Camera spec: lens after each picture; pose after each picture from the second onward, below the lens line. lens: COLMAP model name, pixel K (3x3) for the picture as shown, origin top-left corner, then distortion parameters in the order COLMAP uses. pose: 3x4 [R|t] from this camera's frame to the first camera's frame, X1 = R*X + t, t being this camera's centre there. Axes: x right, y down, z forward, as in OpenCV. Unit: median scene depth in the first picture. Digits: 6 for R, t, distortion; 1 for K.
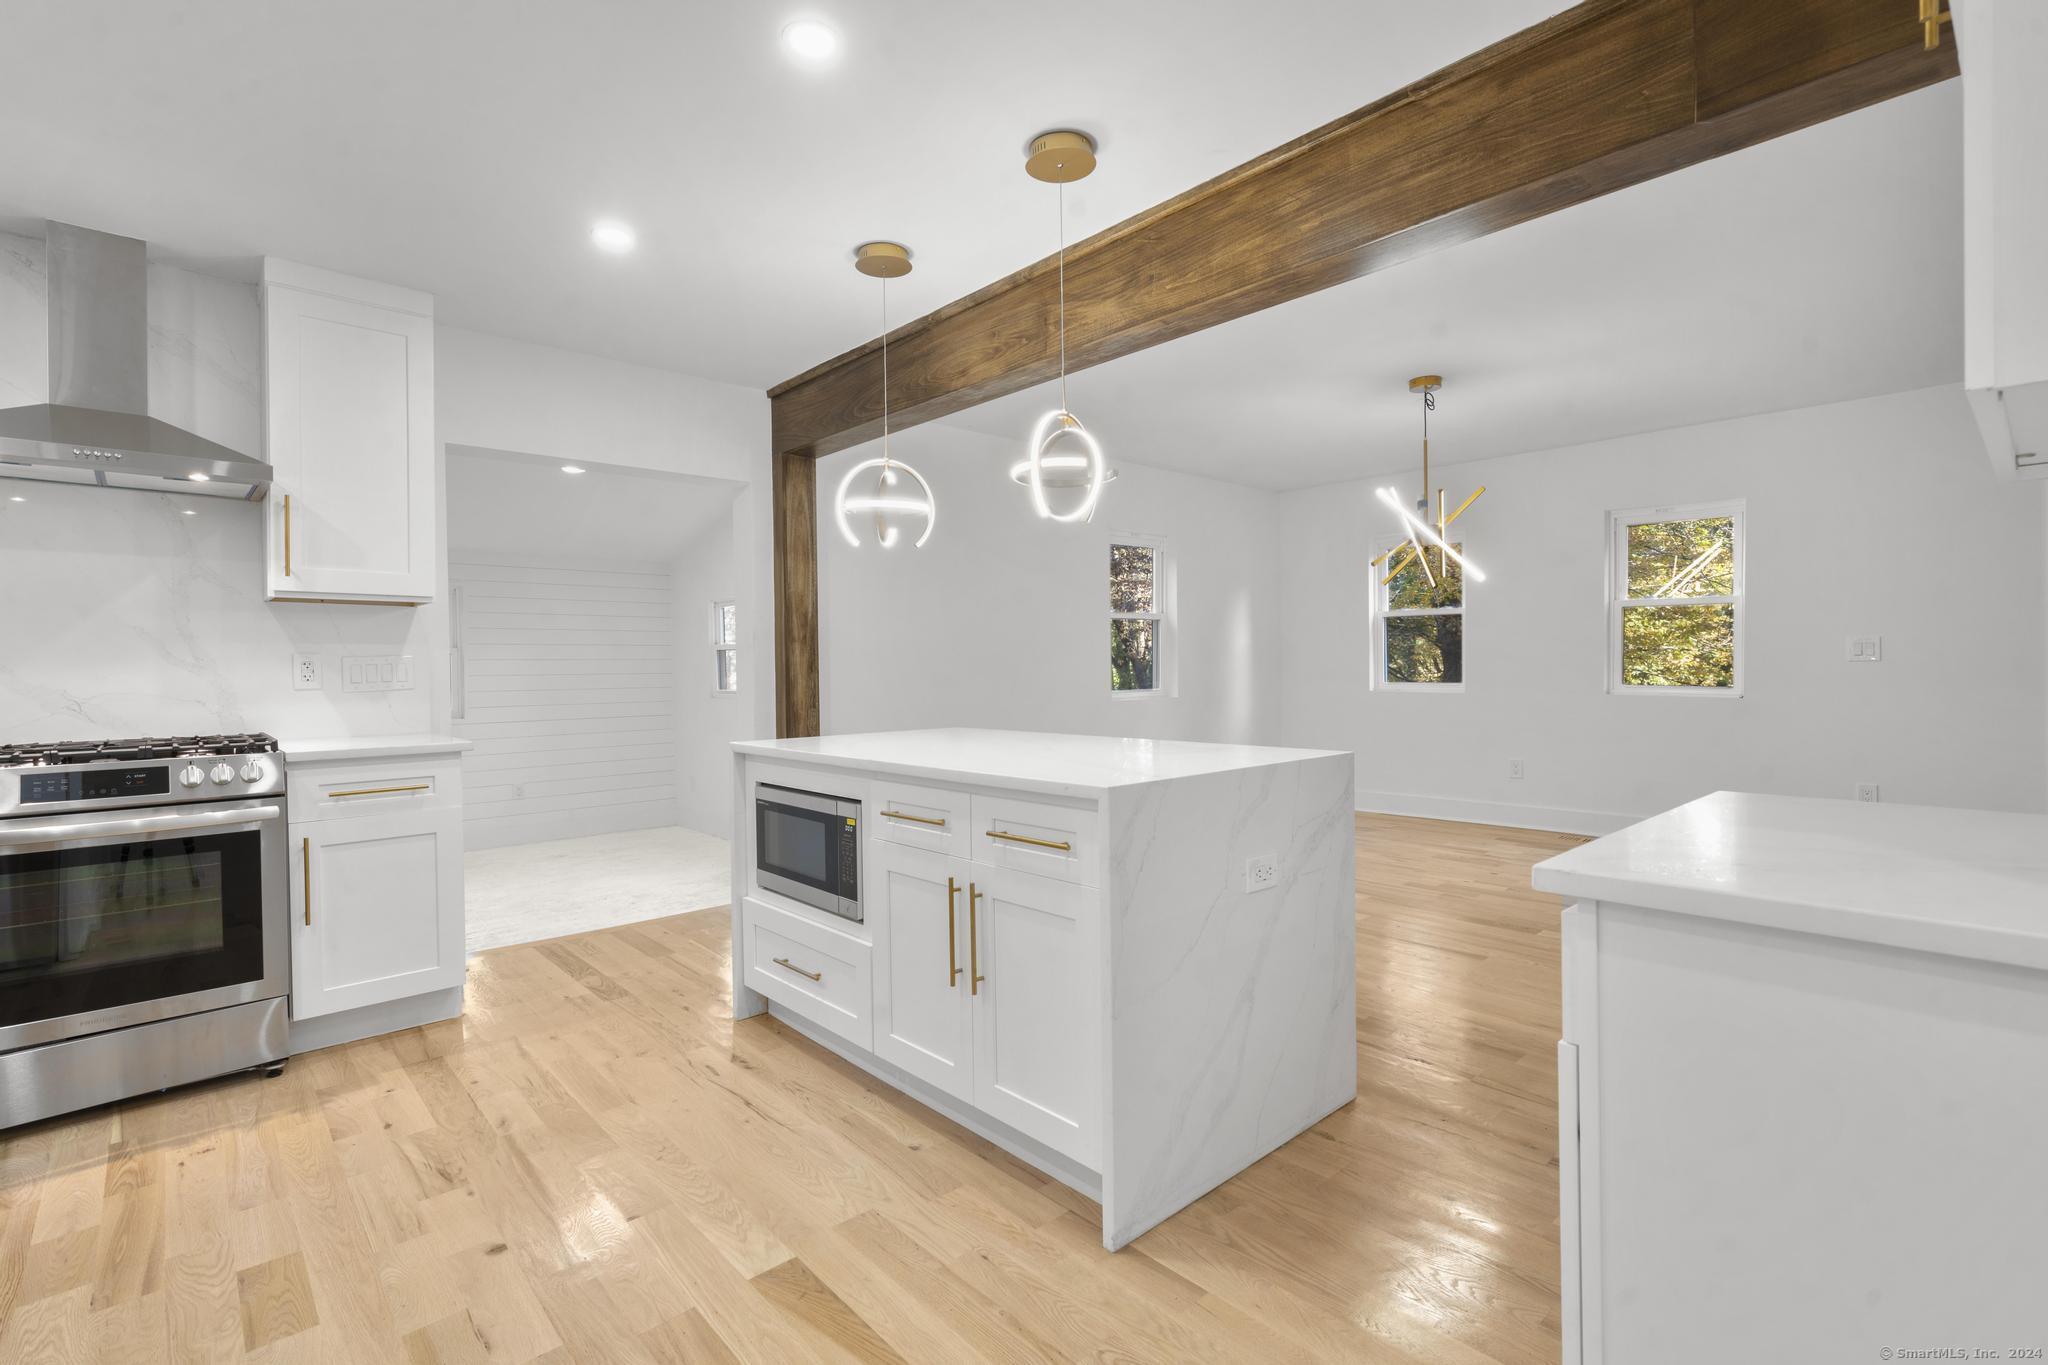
lens RADIAL K [[929.8, 0, 994.0], [0, 929.8, 675.8], [0, 0, 1]] dist [-0.005743, 0.003004]
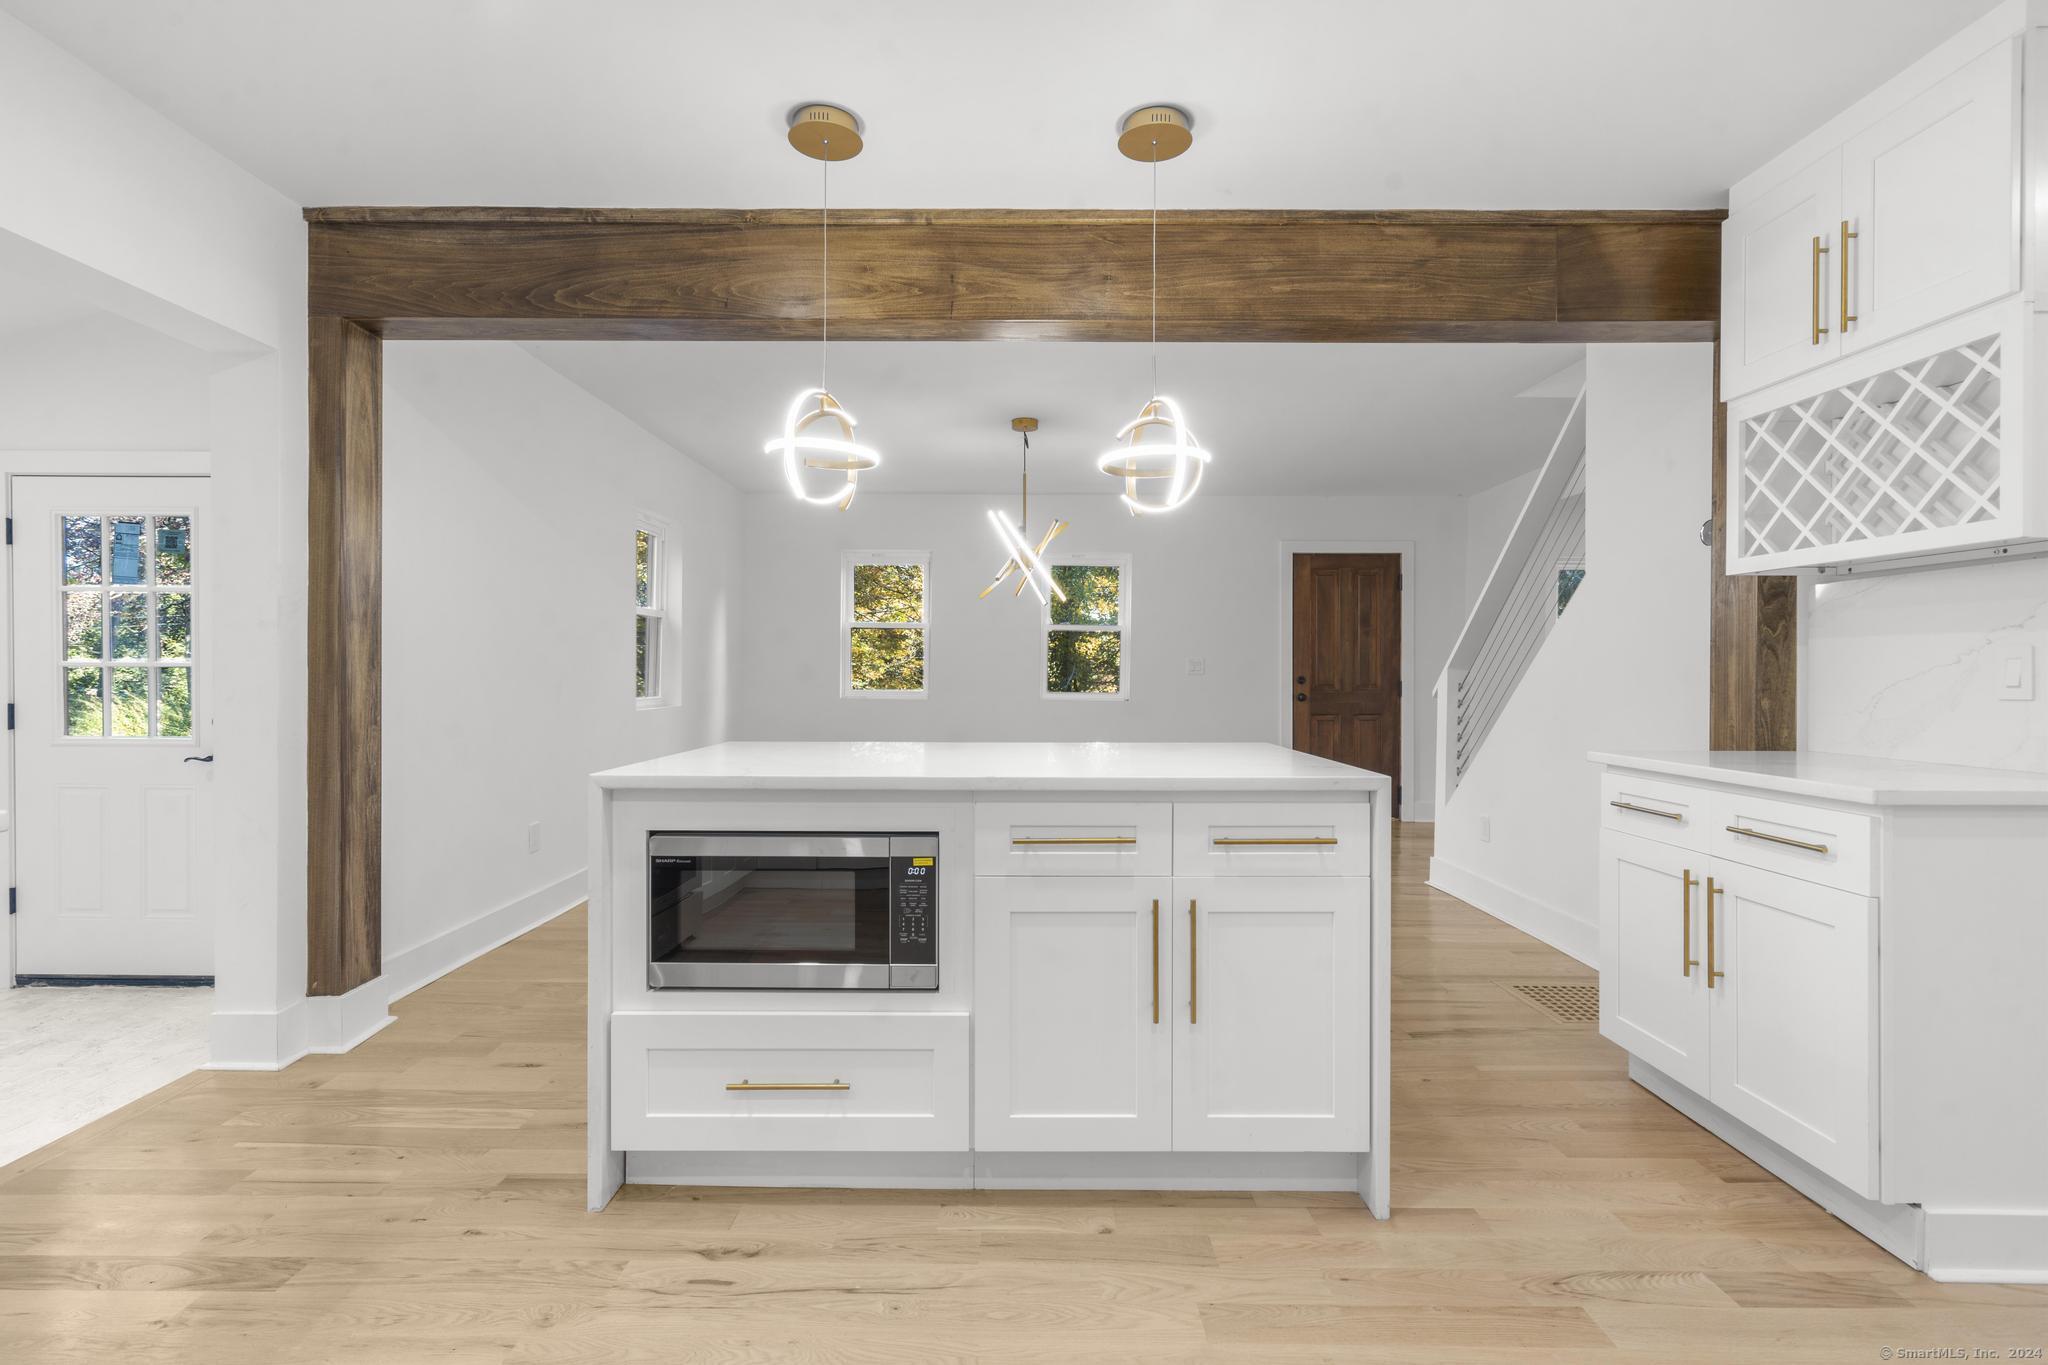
lens RADIAL K [[929.8, 0, 1018.6], [0, 929.8, 677.3], [0, 0, 1]] dist [-0.005743, 0.003004]
pose [[0.669263, 0.010669, 0.742949, -0.619995], [-0.003821, 0.999933, -0.010917, 0.011918], [-0.743016, 0.004467, 0.669259, 0.396190]]
